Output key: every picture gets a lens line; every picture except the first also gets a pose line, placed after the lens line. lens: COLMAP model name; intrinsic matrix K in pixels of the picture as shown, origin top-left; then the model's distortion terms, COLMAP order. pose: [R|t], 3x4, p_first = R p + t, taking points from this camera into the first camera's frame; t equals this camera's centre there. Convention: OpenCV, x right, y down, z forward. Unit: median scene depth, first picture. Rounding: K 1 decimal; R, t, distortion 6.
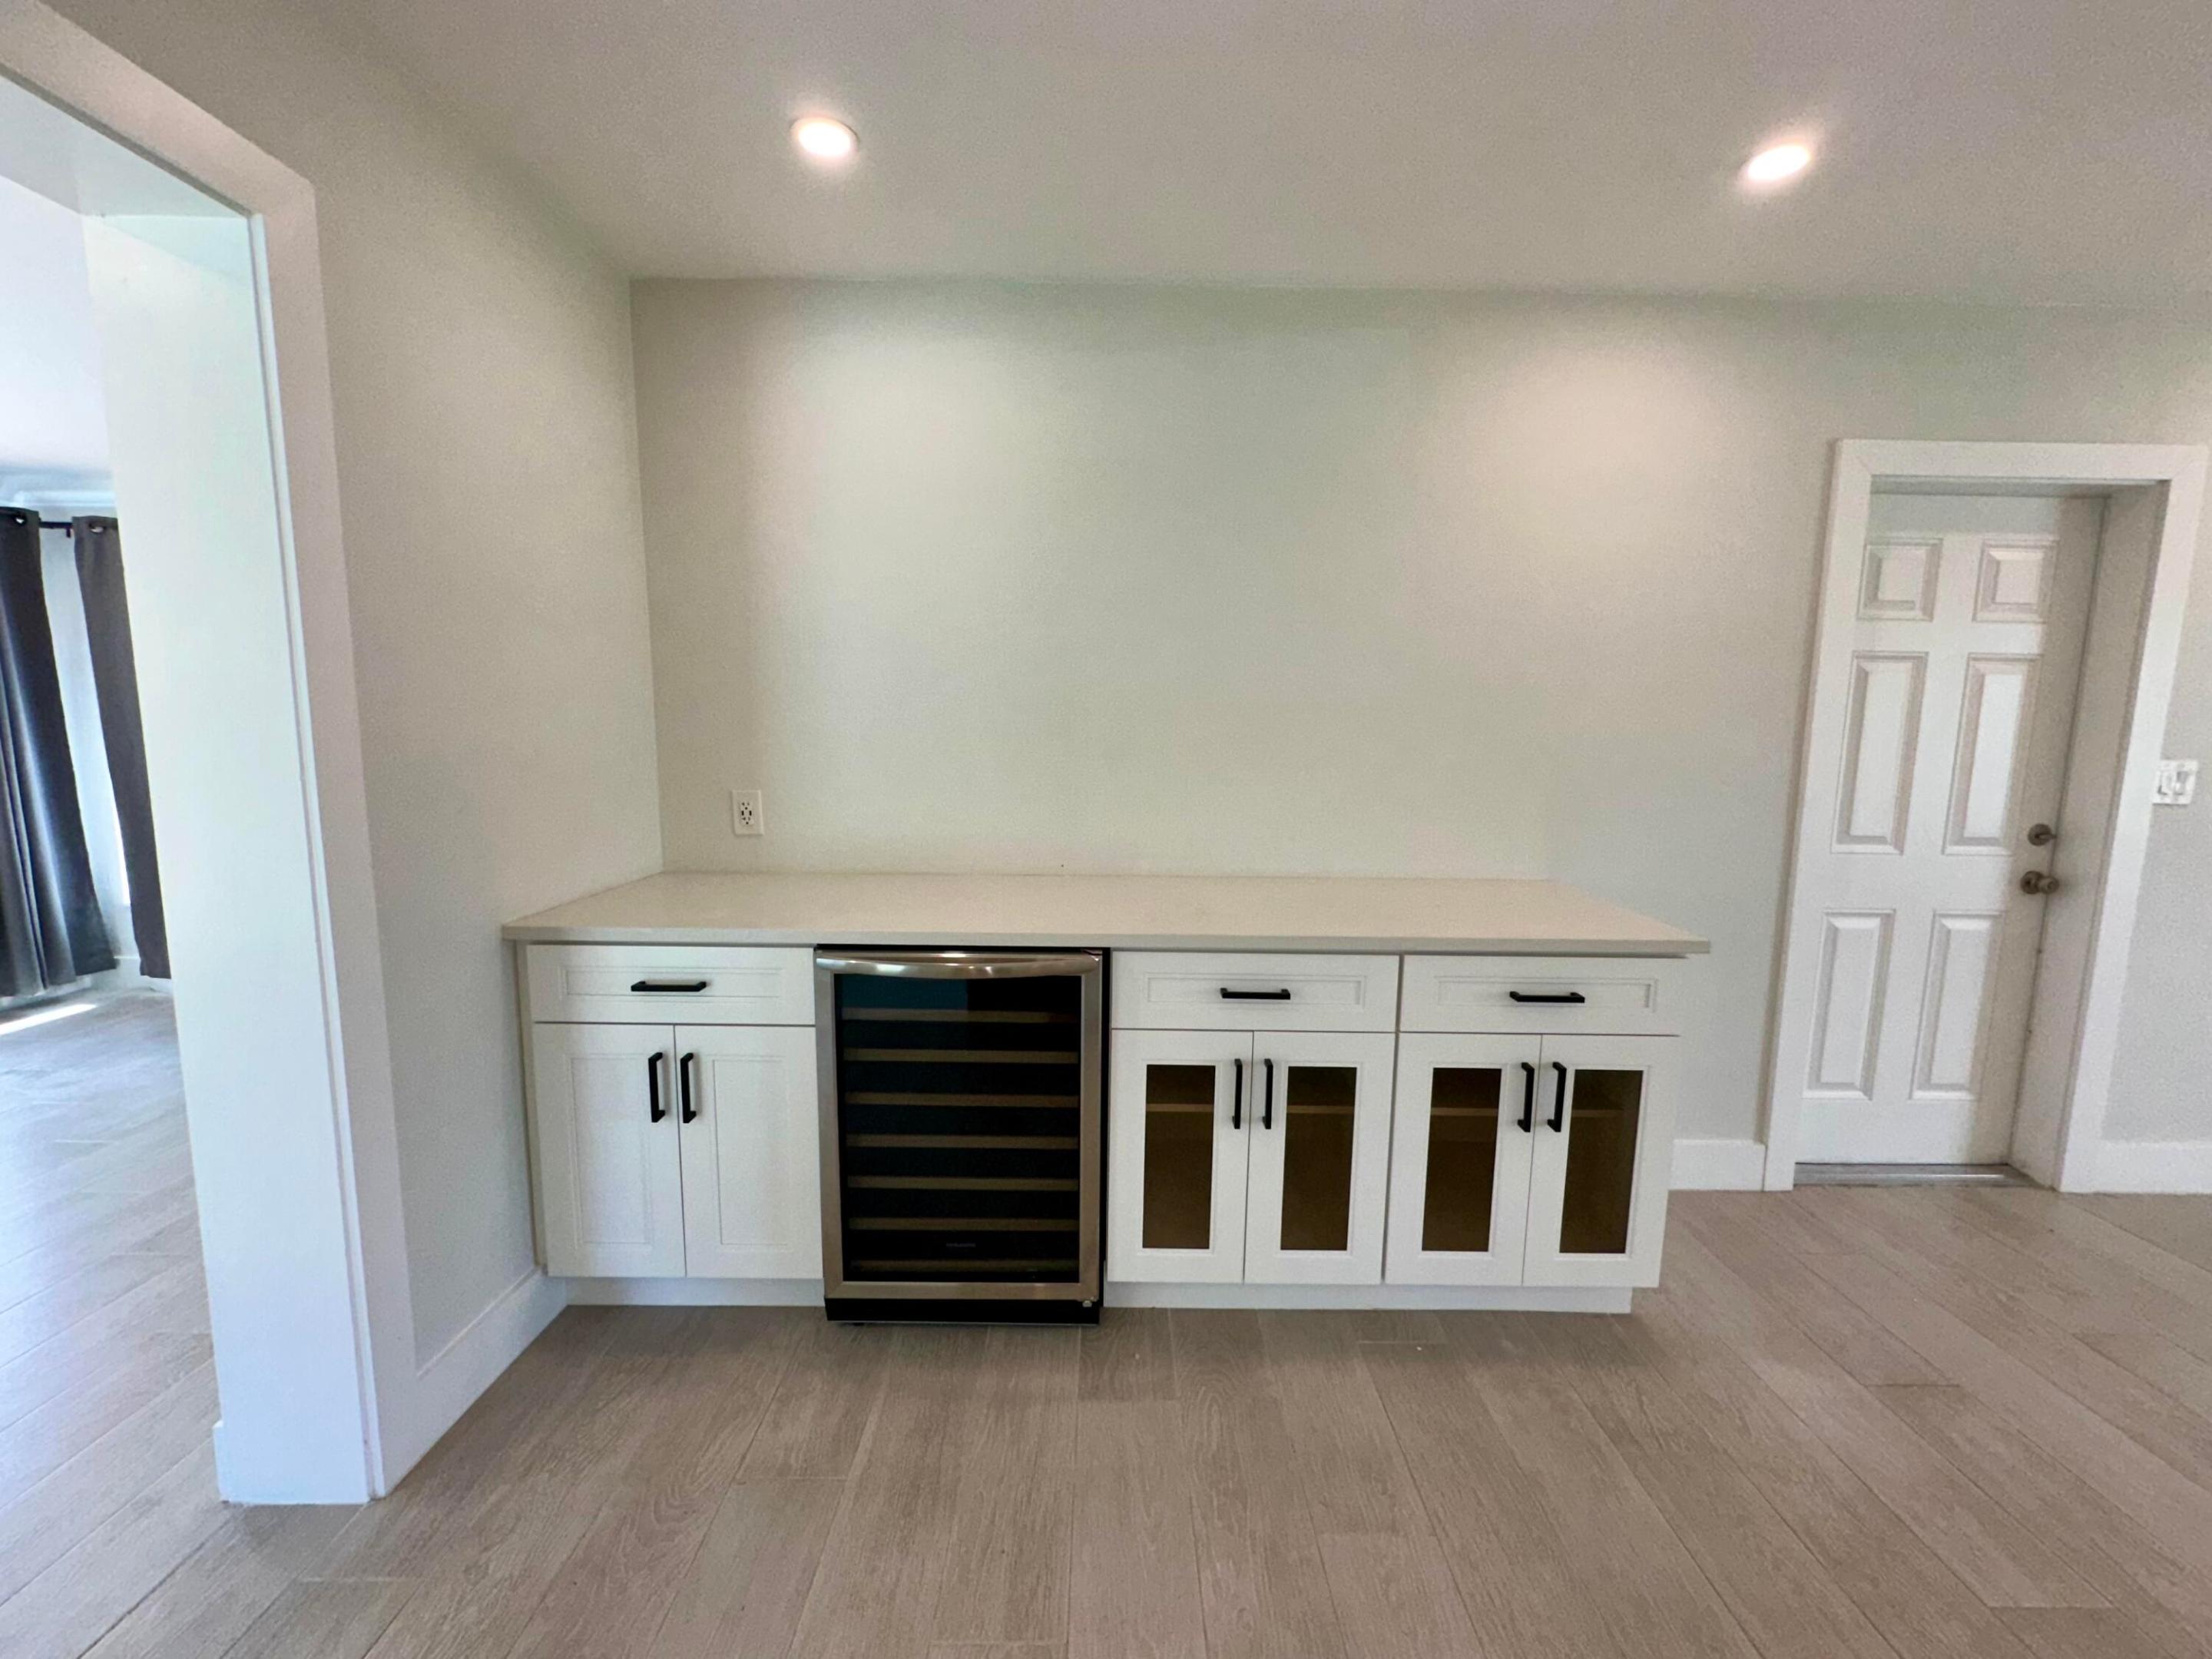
lens RADIAL K [[885.8, 0, 1112.9], [0, 885.8, 826.3], [0, 0, 1]] dist [-0.005188, 0.001438]
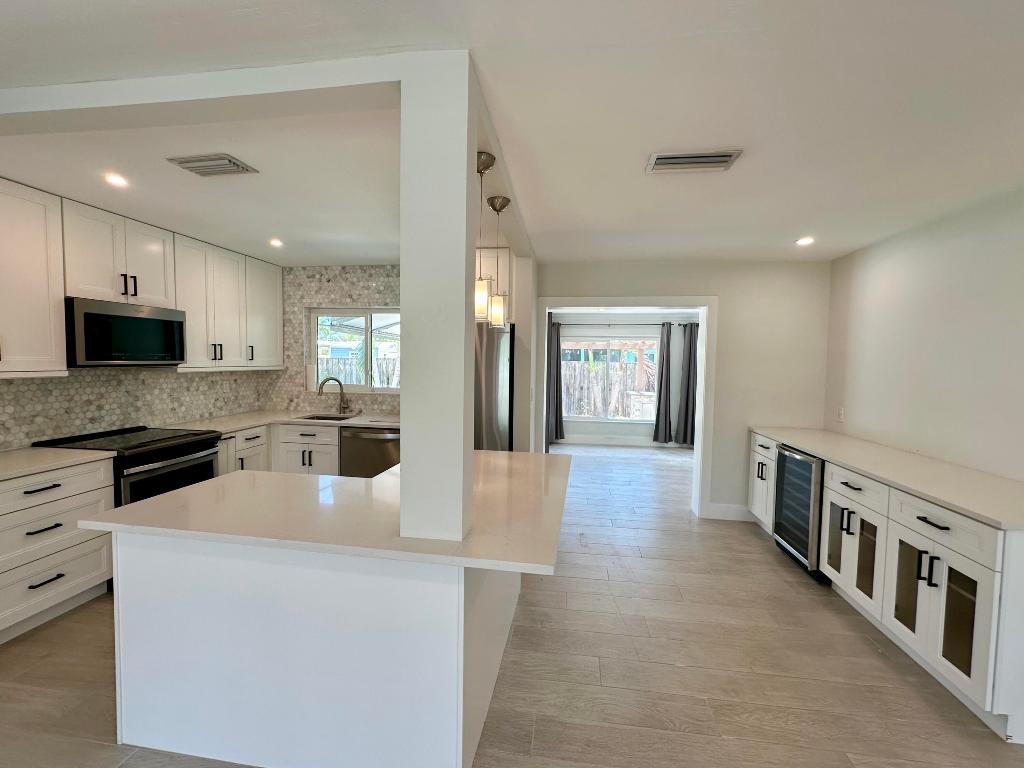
lens RADIAL K [[436.3, 0, 511.5], [0, 436.3, 383.7], [0, 0, 1]] dist [-0.005205, 0.001103]
pose [[-0.144053, 0.039467, -0.988783, 1.654146], [-0.136512, 0.988859, 0.059358, -0.071479], [0.980109, 0.143531, -0.137060, 0.061366]]
